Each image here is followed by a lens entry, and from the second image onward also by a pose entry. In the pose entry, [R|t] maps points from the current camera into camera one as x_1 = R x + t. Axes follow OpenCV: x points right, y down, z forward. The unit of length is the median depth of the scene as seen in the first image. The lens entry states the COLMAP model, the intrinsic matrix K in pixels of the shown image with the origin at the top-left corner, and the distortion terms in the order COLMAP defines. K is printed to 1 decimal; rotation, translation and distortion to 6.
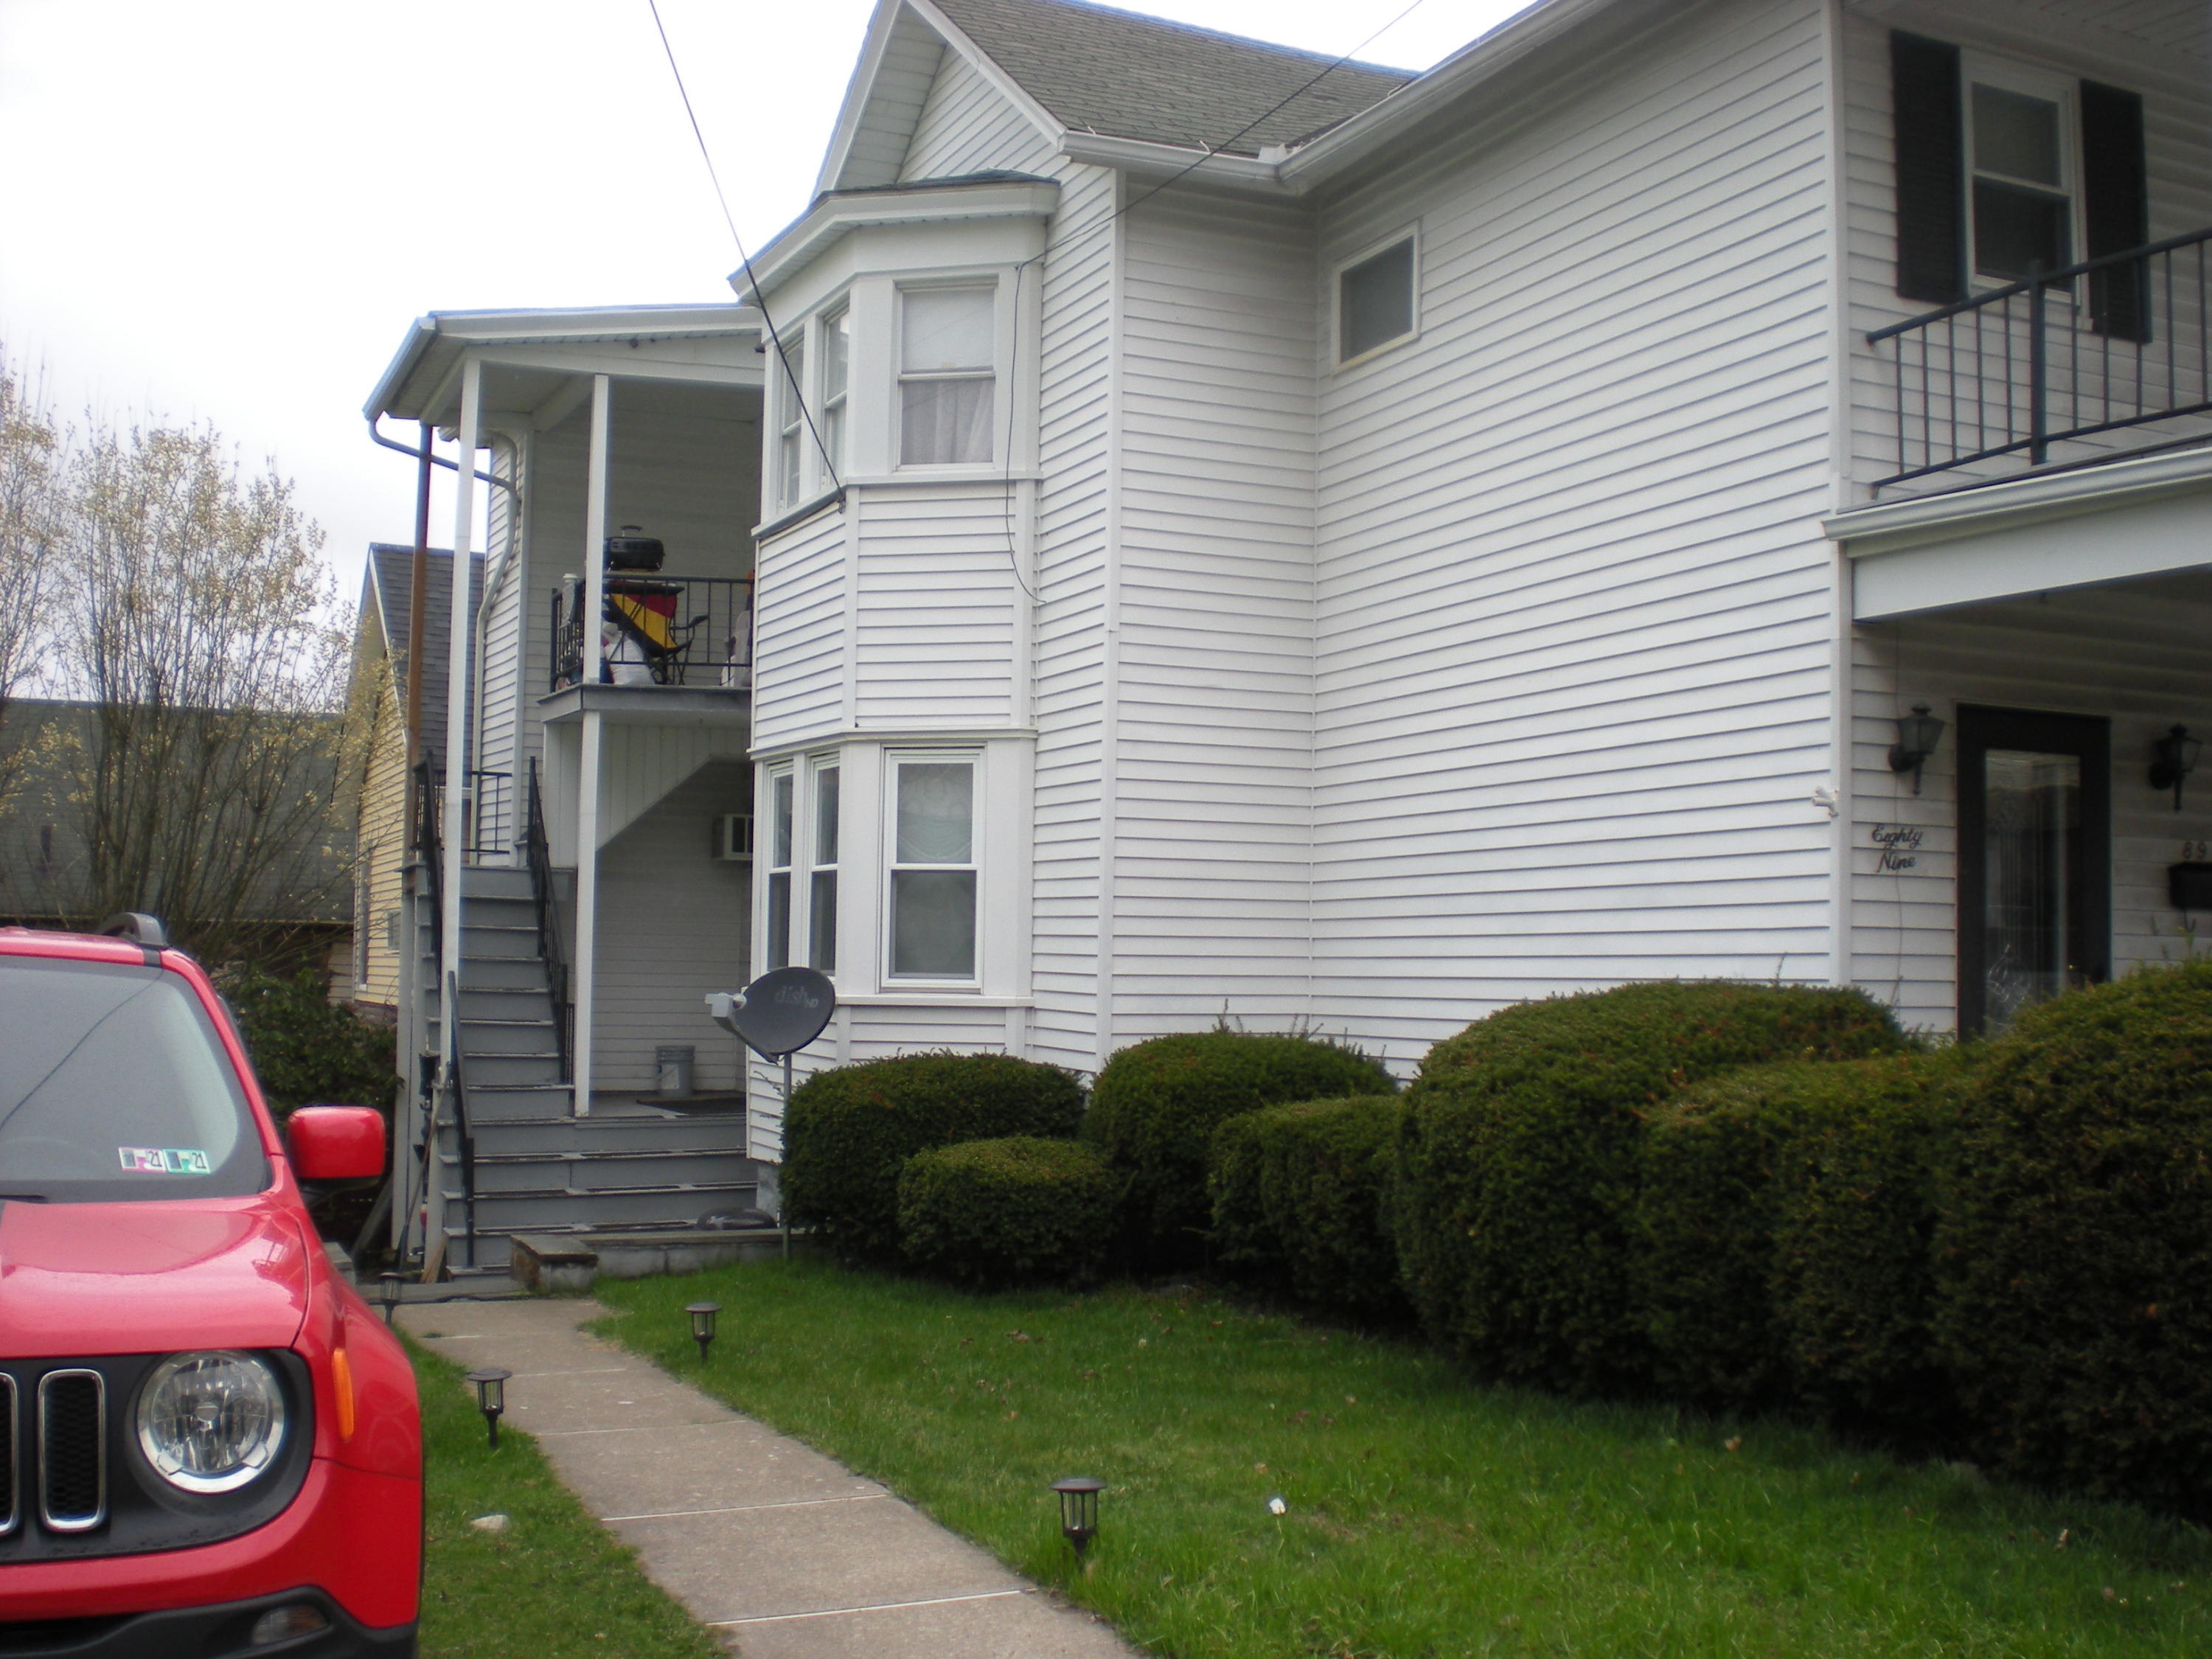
lens RADIAL K [[2412.1, 0, 1106.0], [0, 2412.1, 829.5], [0, 0, 1]] dist [-0.002770, -0.401278]
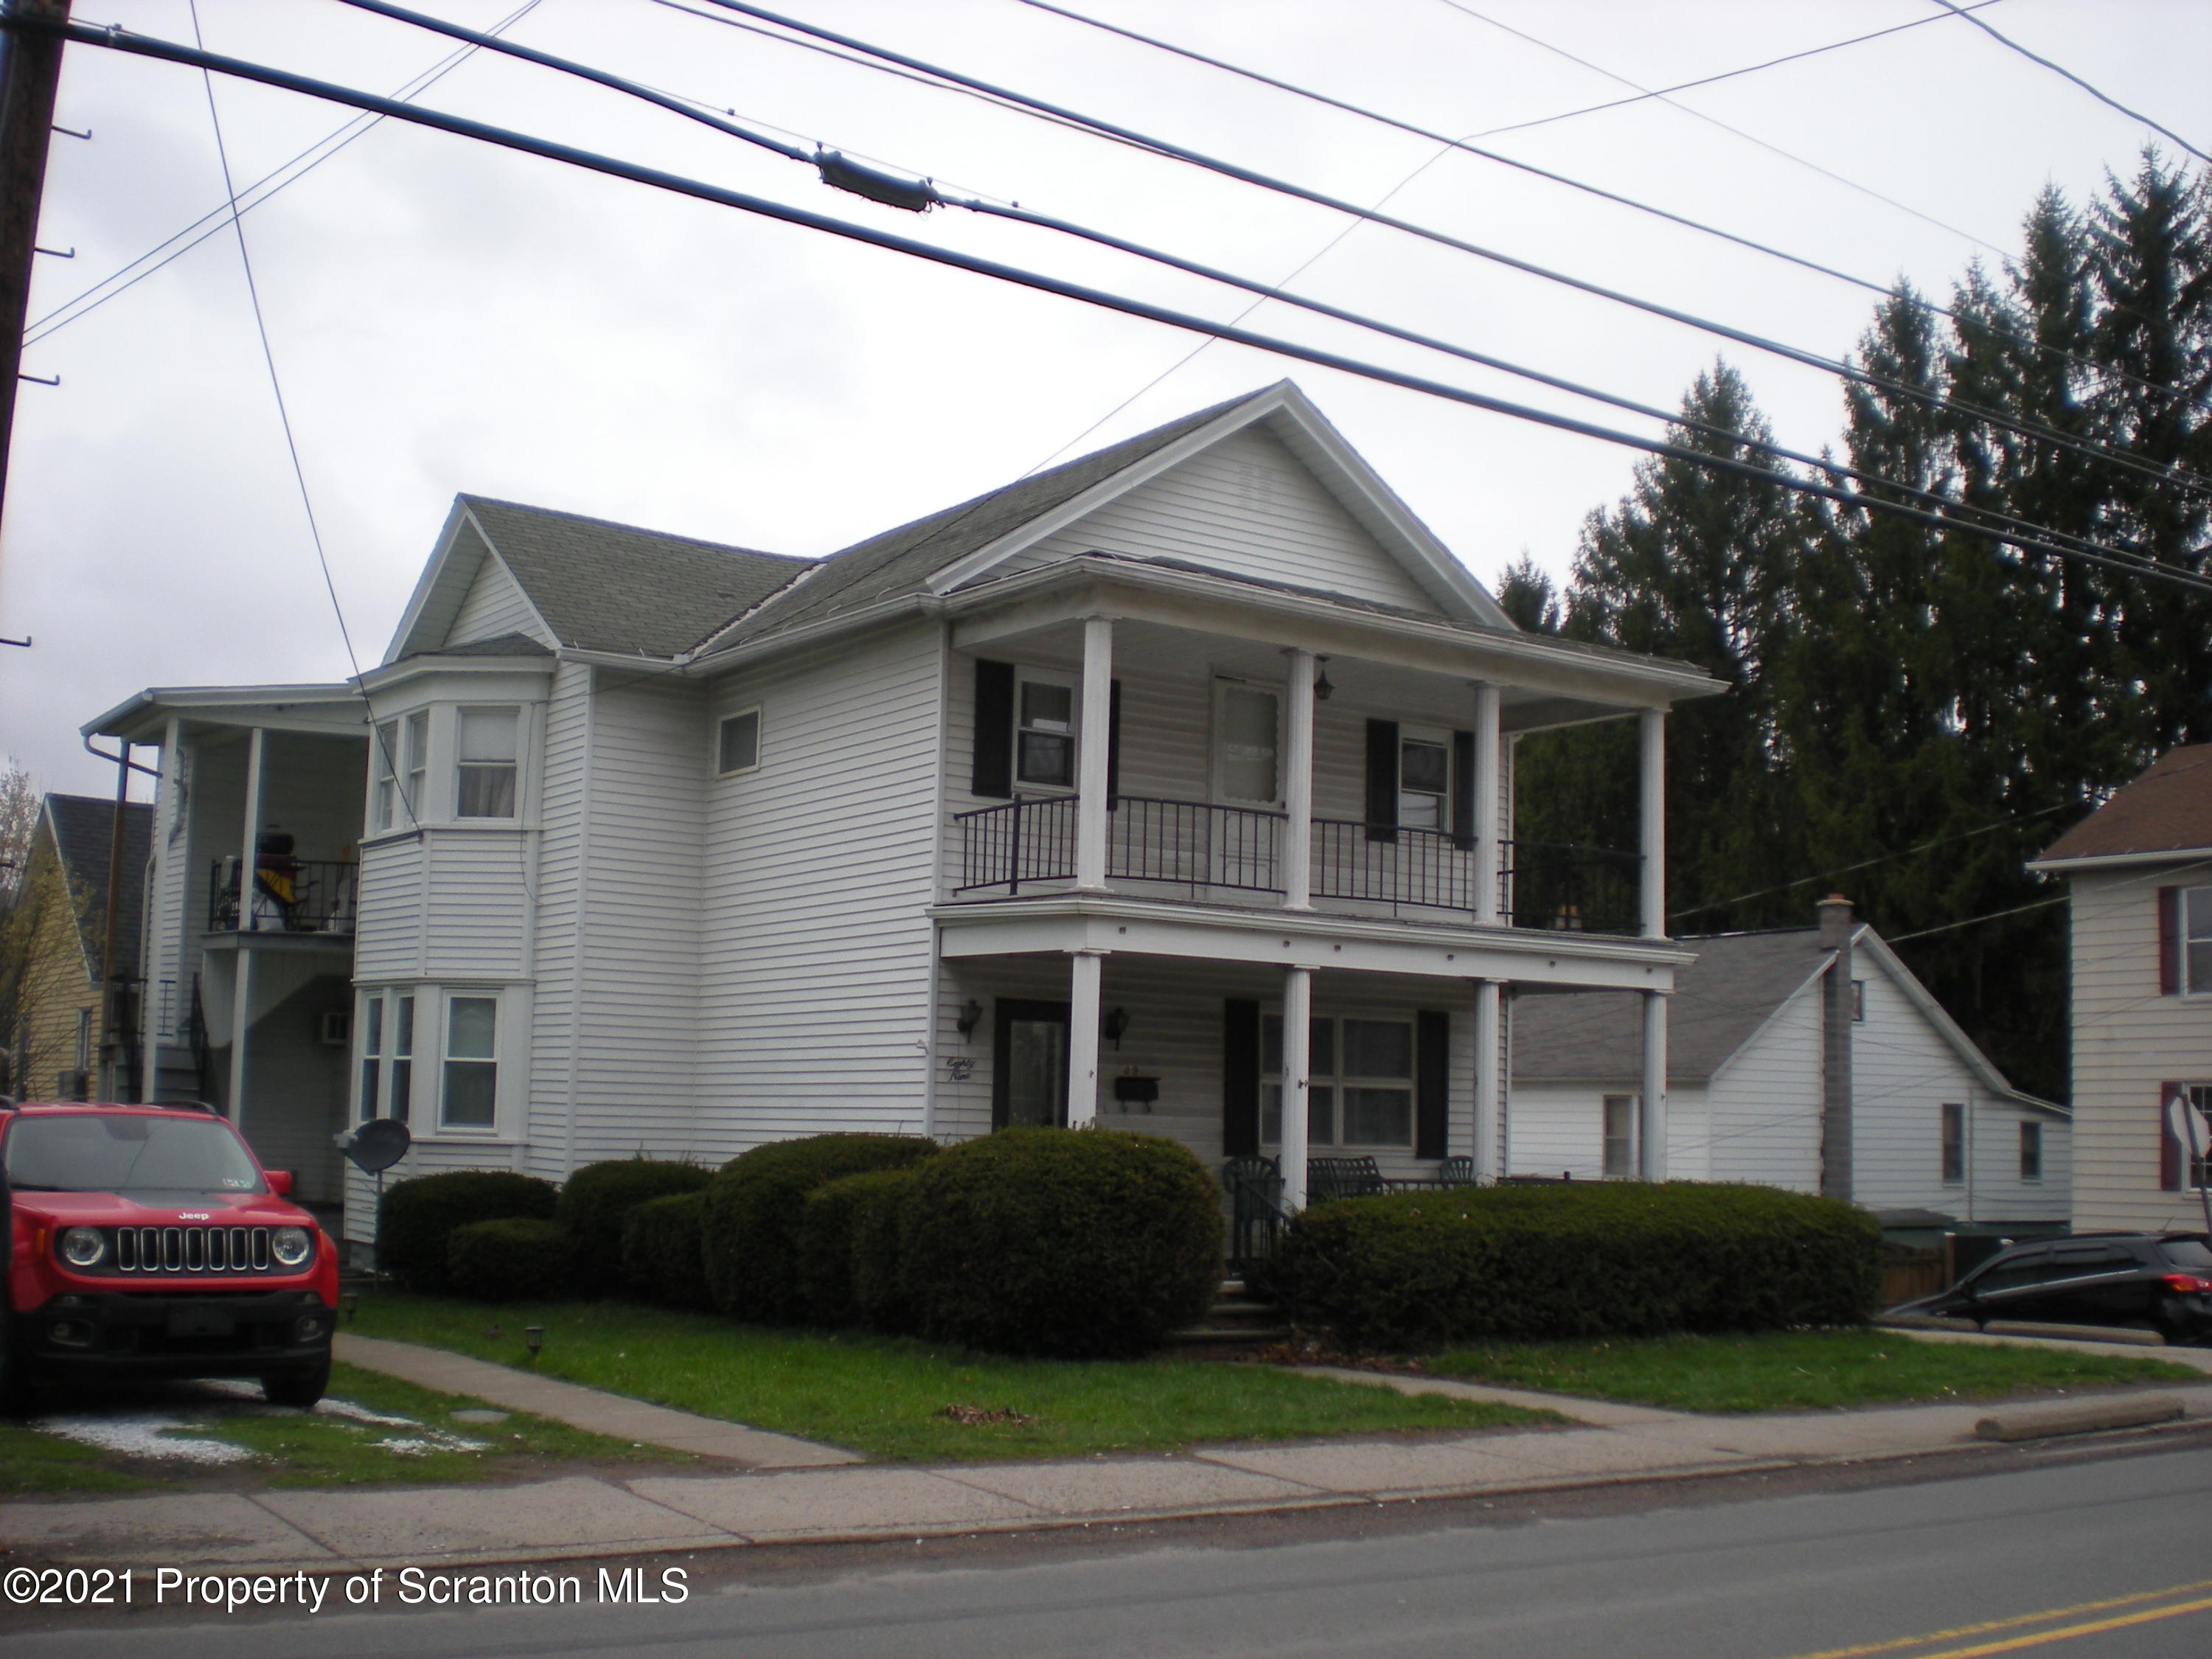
lens RADIAL K [[2431.9, 0, 1102.7], [0, 2431.9, 873.9], [0, 0, 1]] dist [-0.088225, -0.188394]
pose [[0.981158, 0.027999, 0.191166, 0.036839], [-0.019744, 0.998794, -0.044950, -0.049677], [-0.192194, 0.040329, 0.980528, -0.772238]]
